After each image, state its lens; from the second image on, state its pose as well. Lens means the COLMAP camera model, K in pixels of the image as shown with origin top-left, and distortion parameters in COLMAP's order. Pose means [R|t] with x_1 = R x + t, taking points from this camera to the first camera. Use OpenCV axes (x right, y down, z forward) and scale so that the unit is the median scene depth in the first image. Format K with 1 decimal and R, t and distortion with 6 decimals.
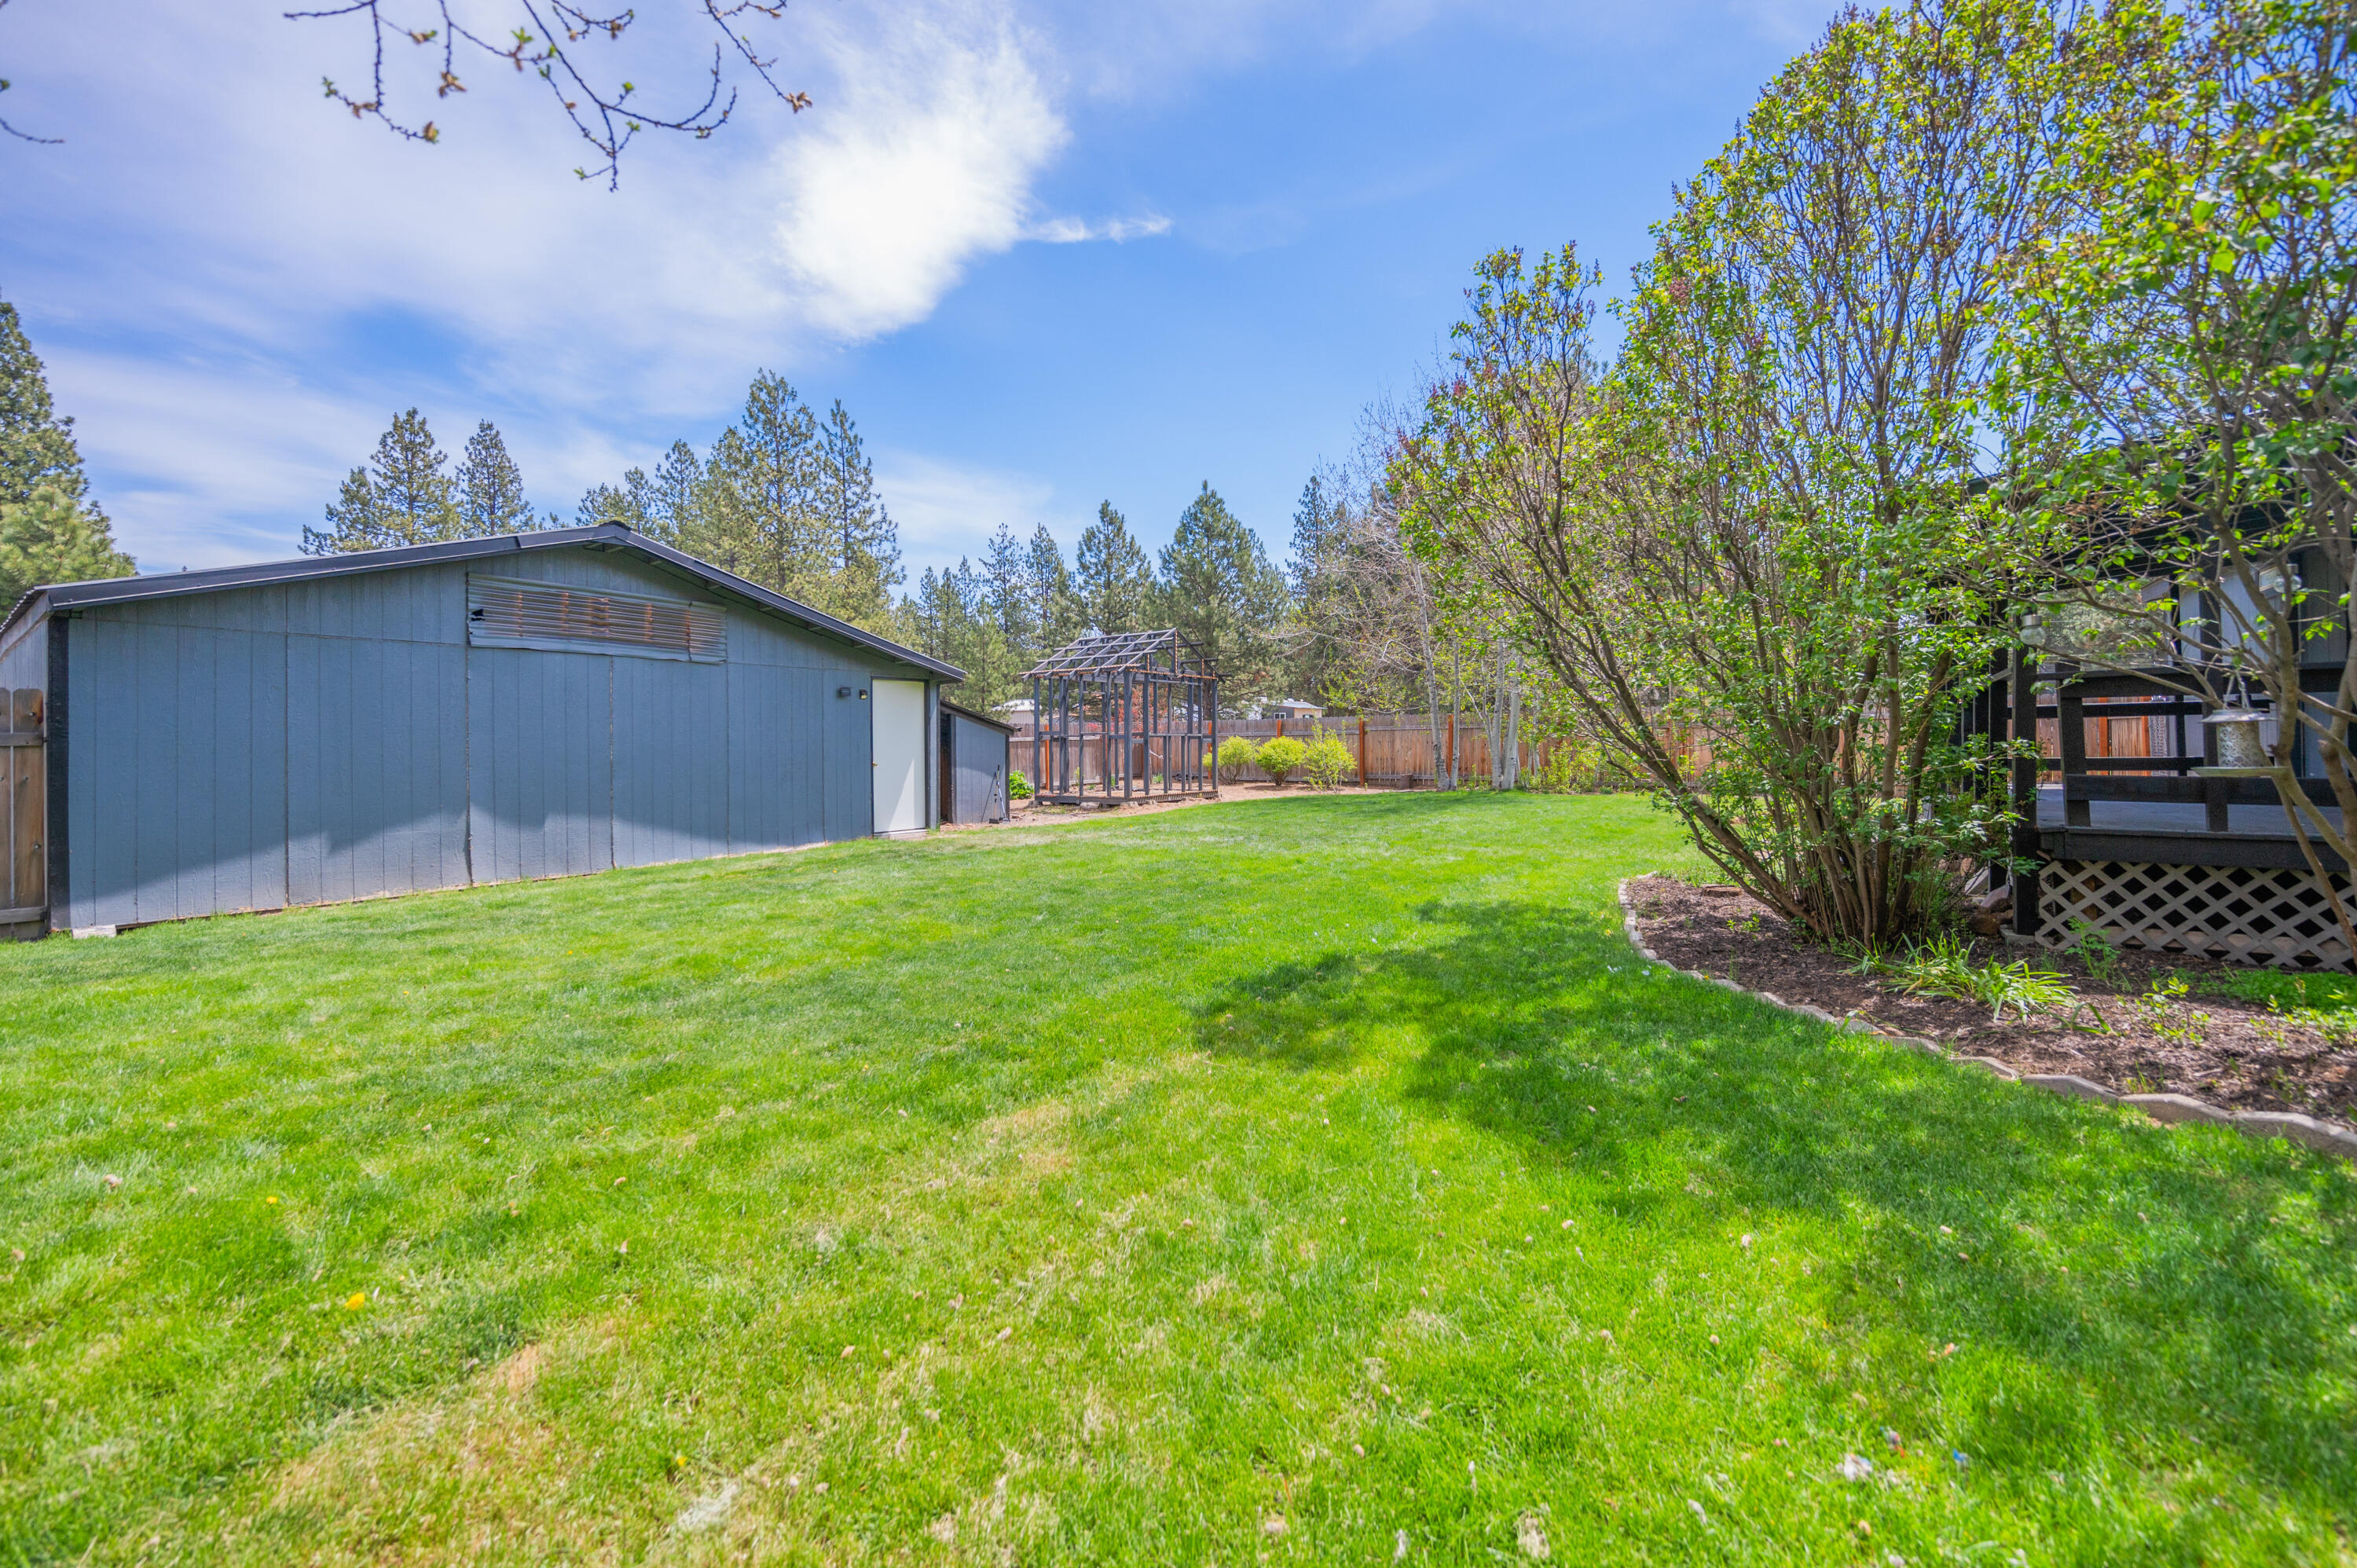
lens RADIAL K [[946.1, 0, 1174.9], [0, 946.1, 772.0], [0, 0, 1]] dist [0.002340, -0.000379]
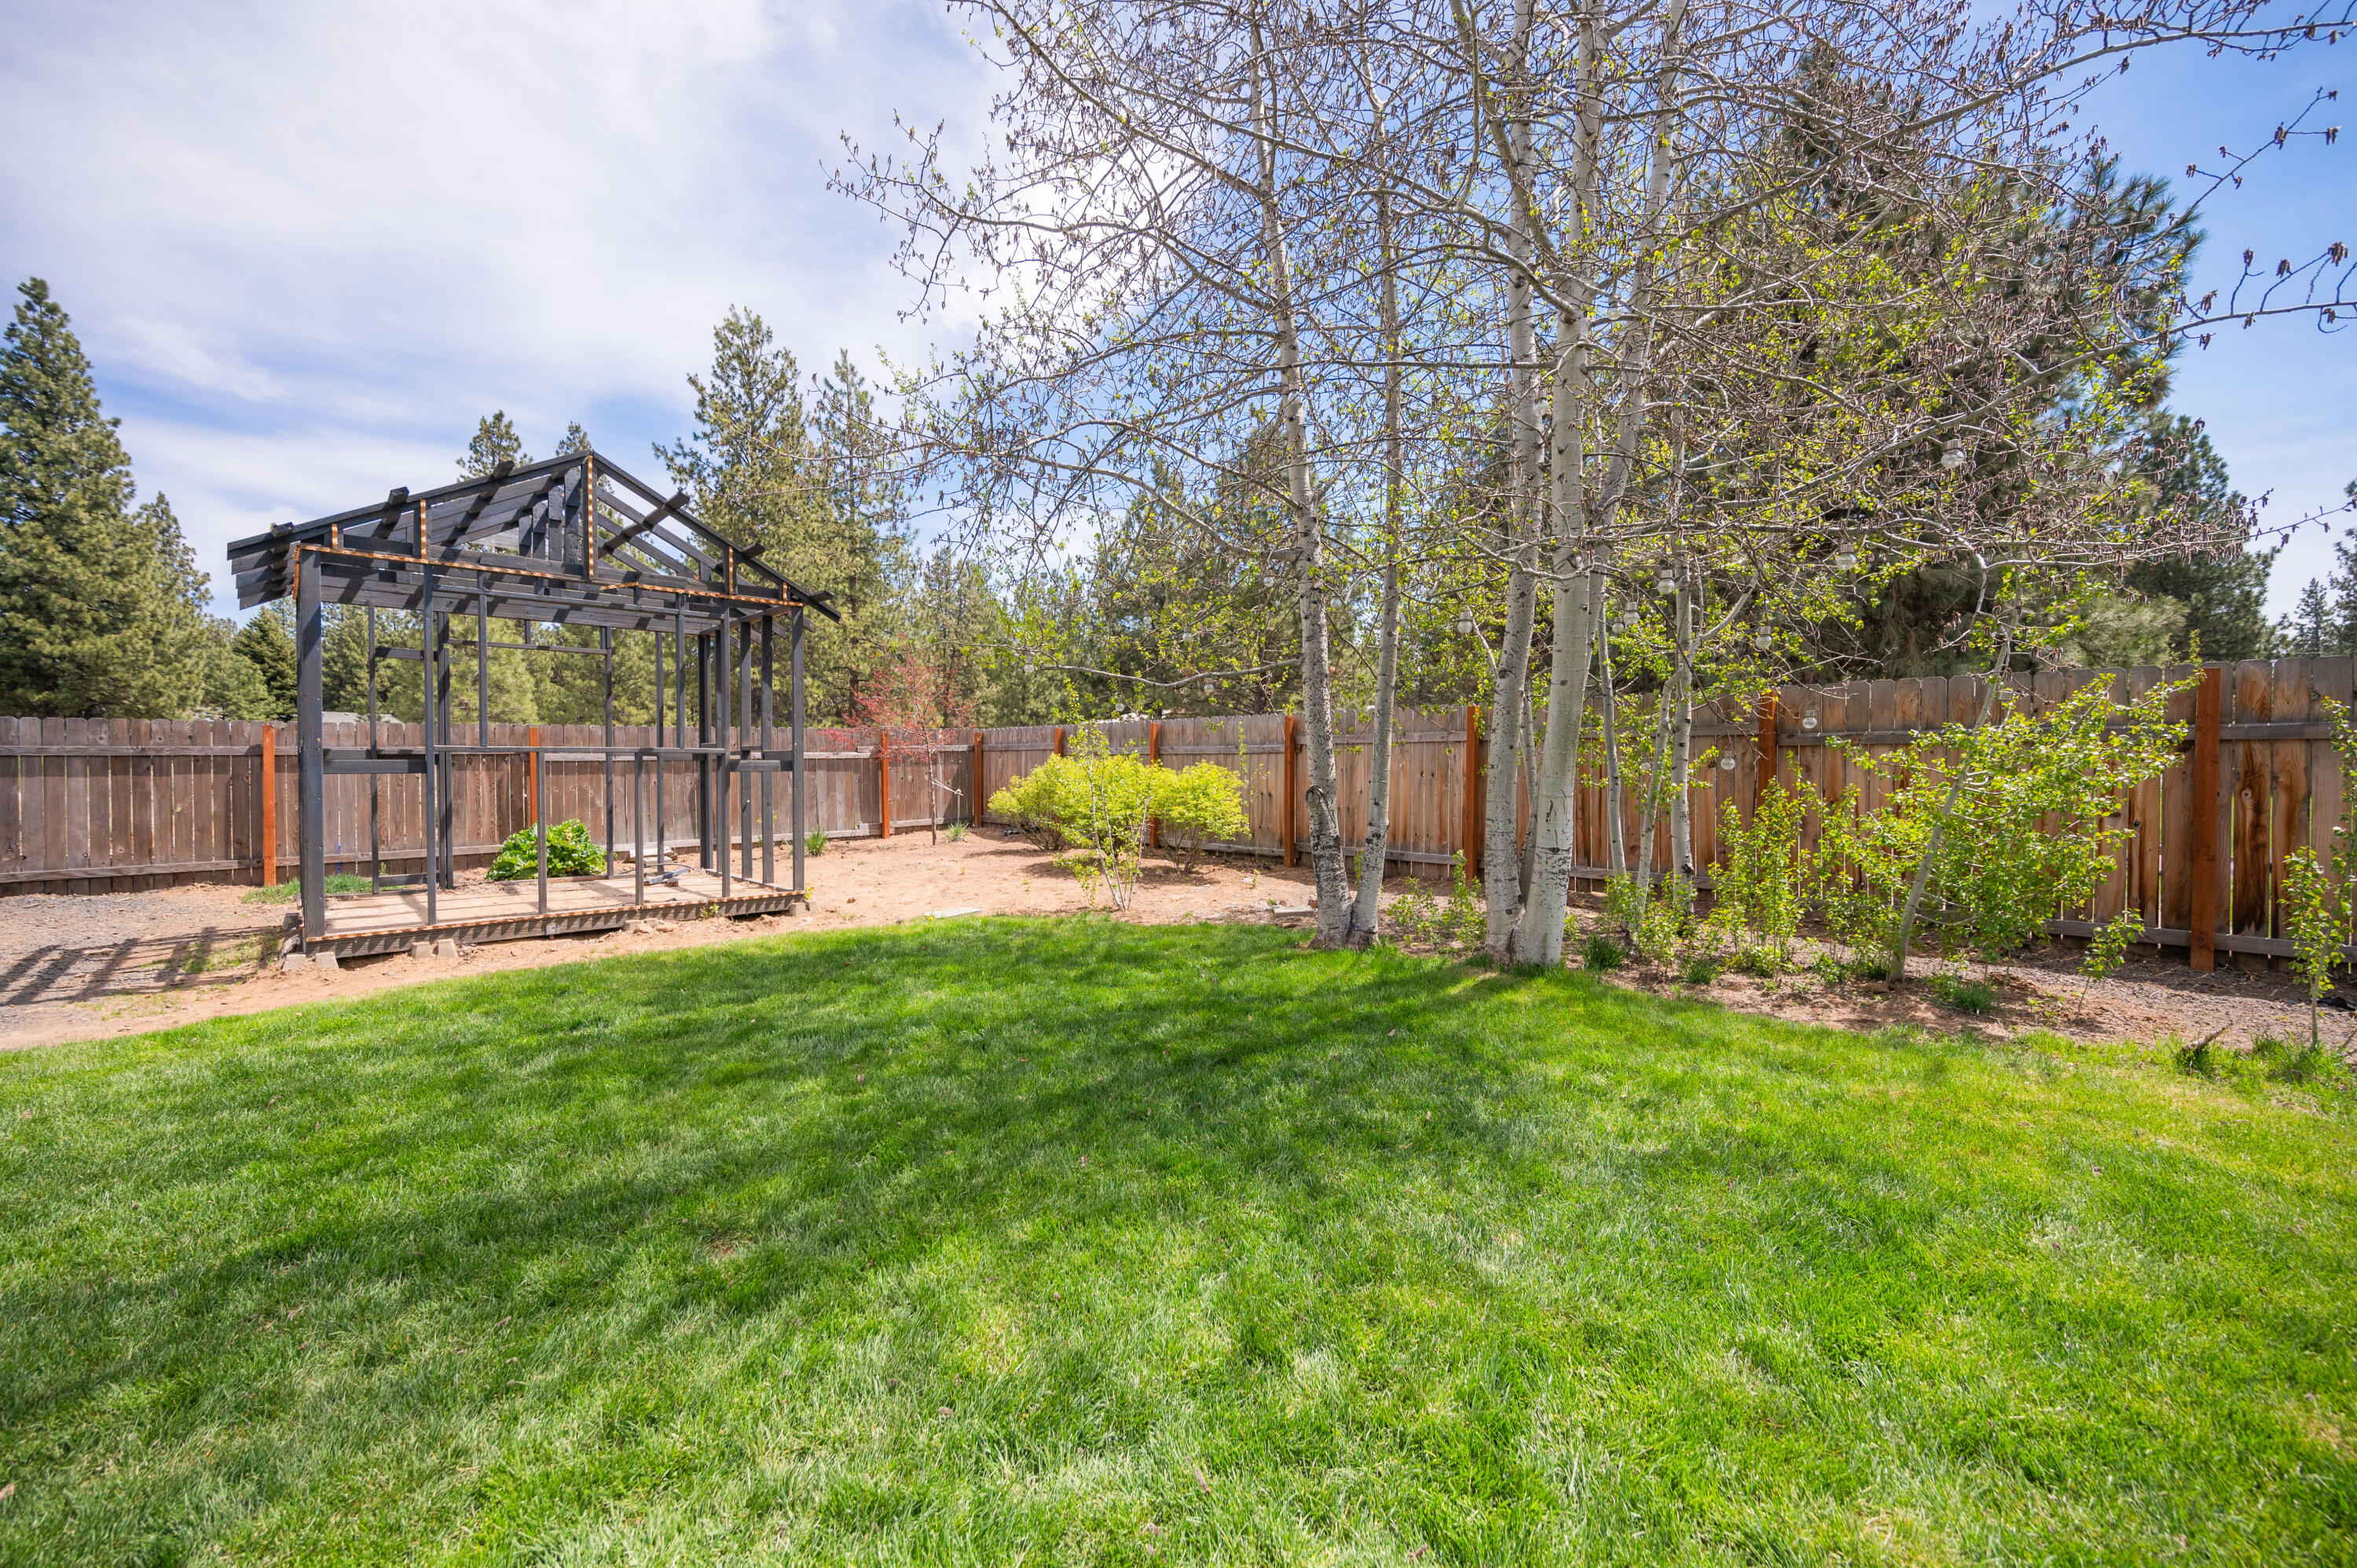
lens RADIAL K [[946.1, 0, 1185.7], [0, 946.1, 778.3], [0, 0, 1]] dist [0.002340, -0.000379]
pose [[0.984433, 0.012522, -0.175313, 0.068772], [-0.014187, 0.999865, -0.008246, -0.007110], [0.175186, 0.010604, 0.984478, 0.165637]]
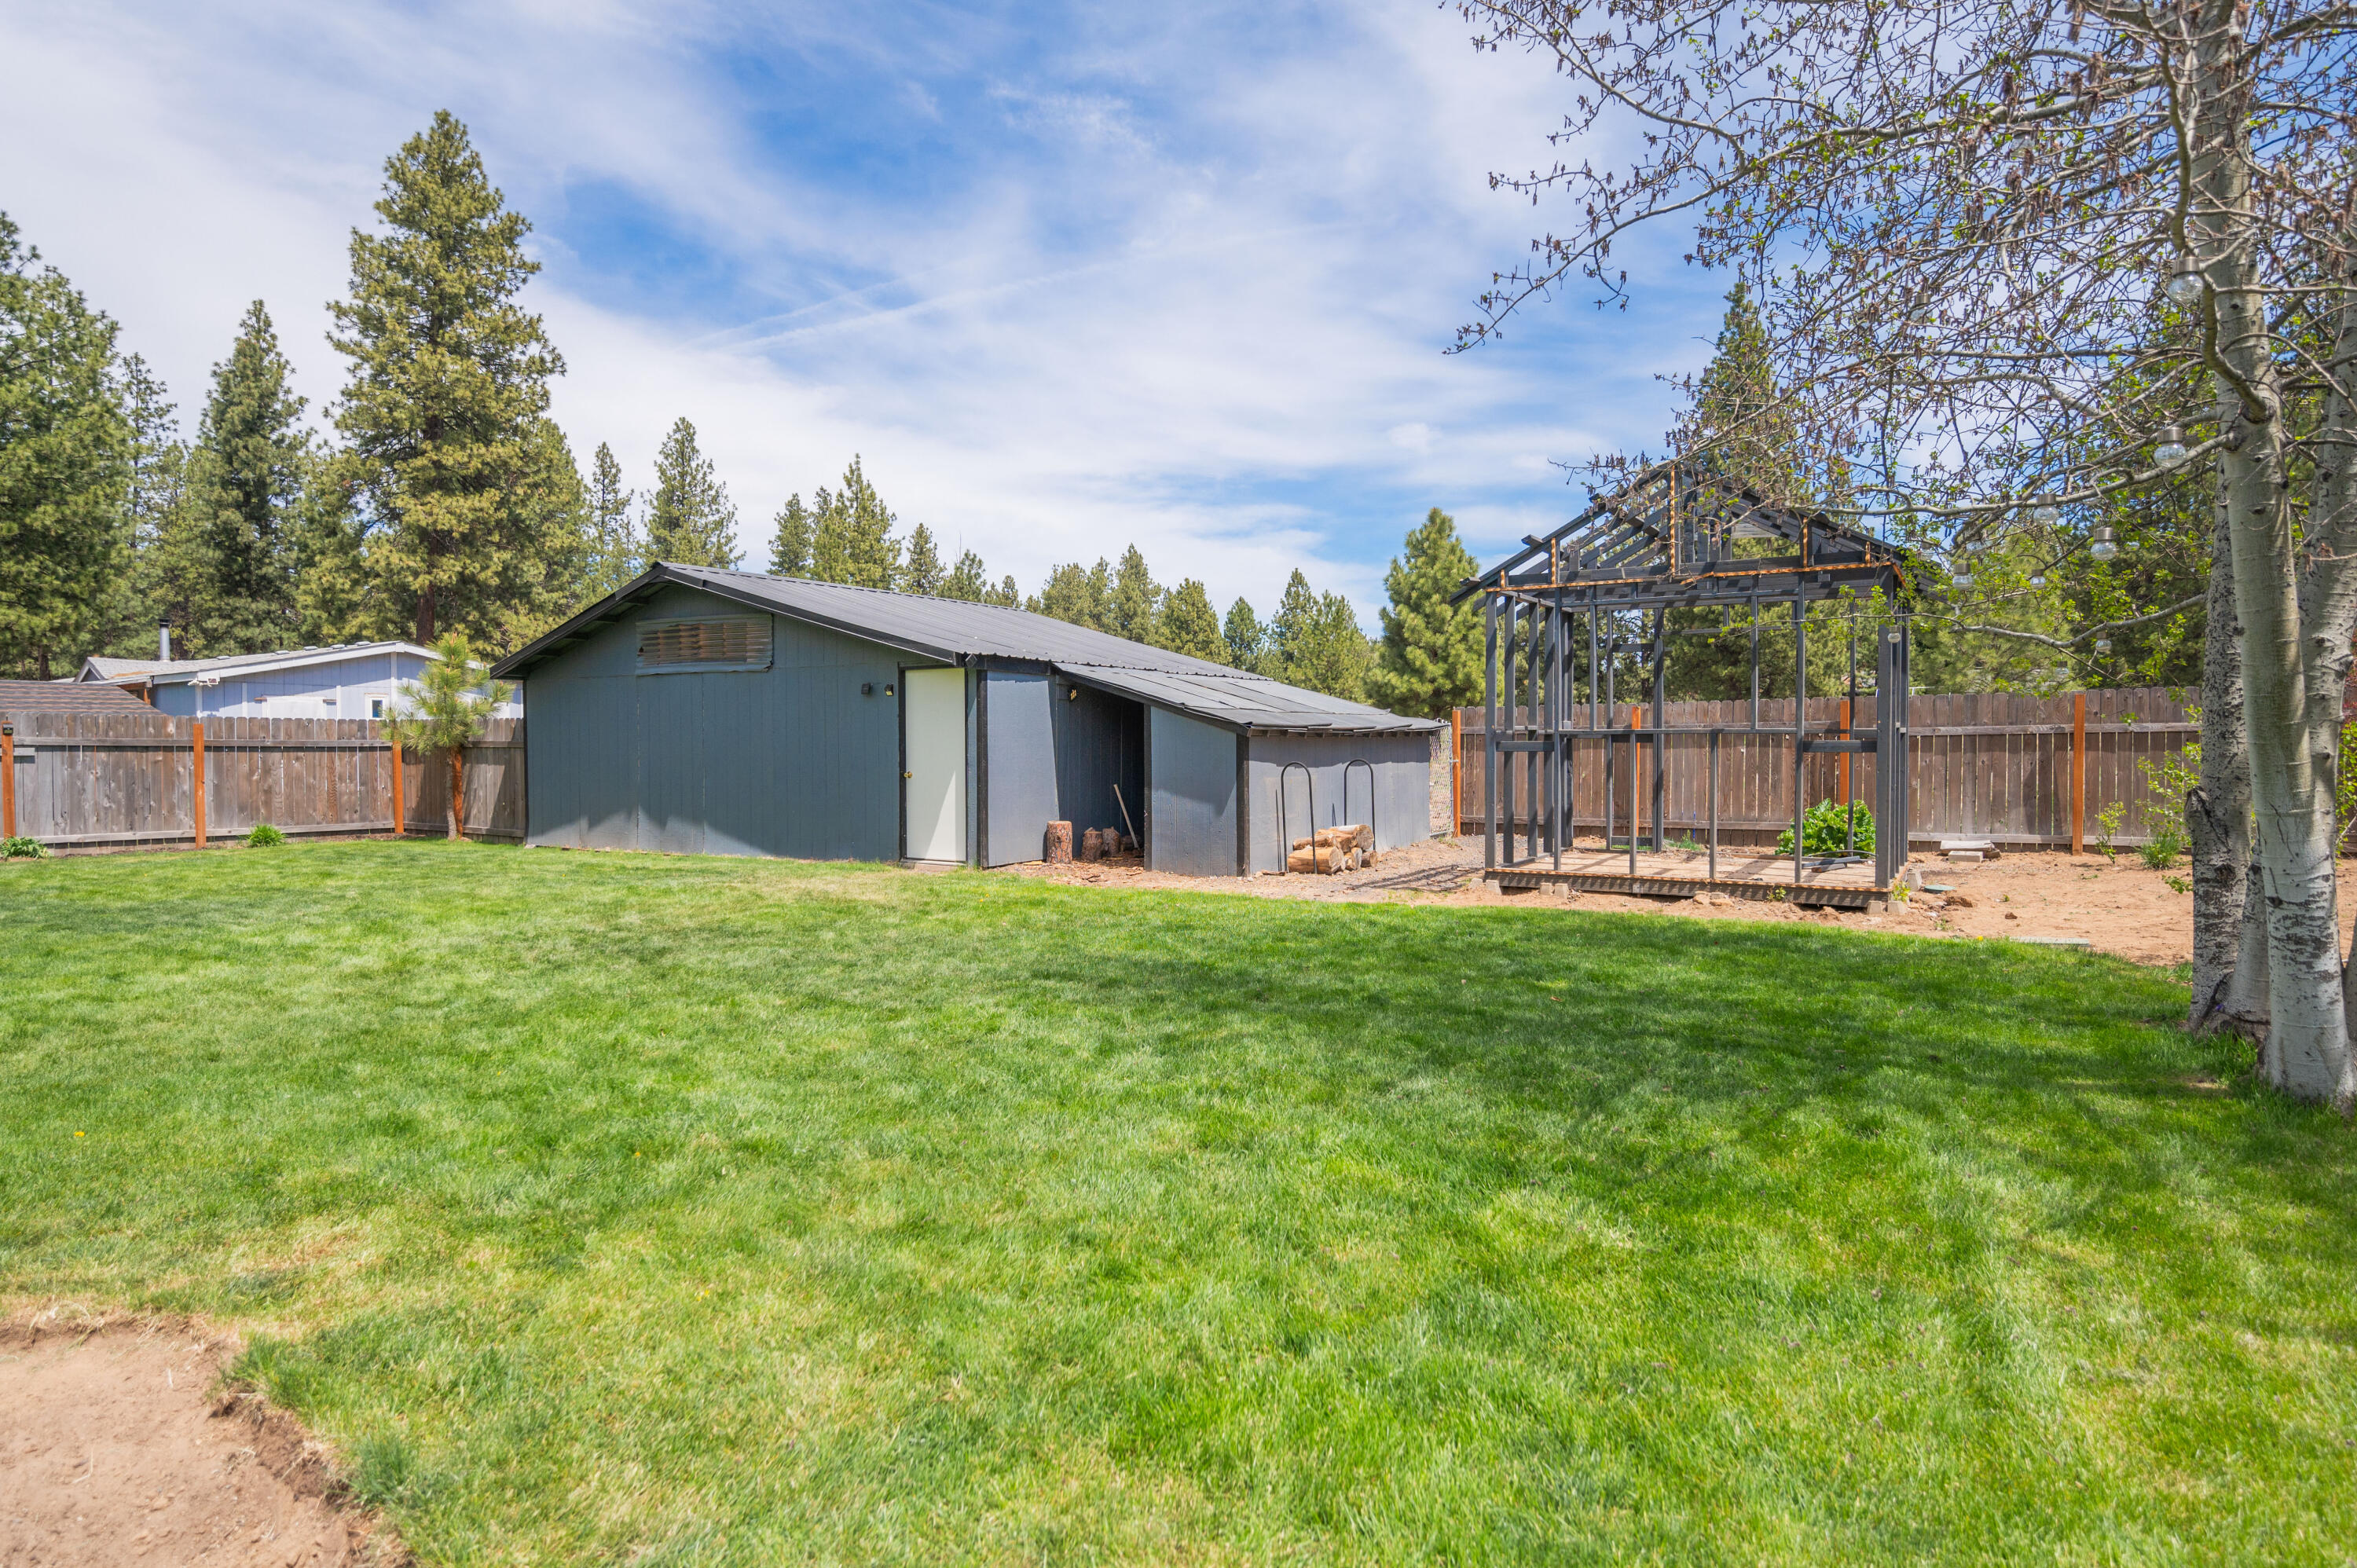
lens RADIAL K [[1310.5, 0, 1162.9], [0, 1310.5, 764.6], [0, 0, 1]] dist [-0.012969, -0.002811]
pose [[0.067282, 0.034230, -0.997147, 0.130029], [-0.023960, 0.999179, 0.032683, -0.009539], [0.997446, 0.021693, 0.068047, 0.181499]]
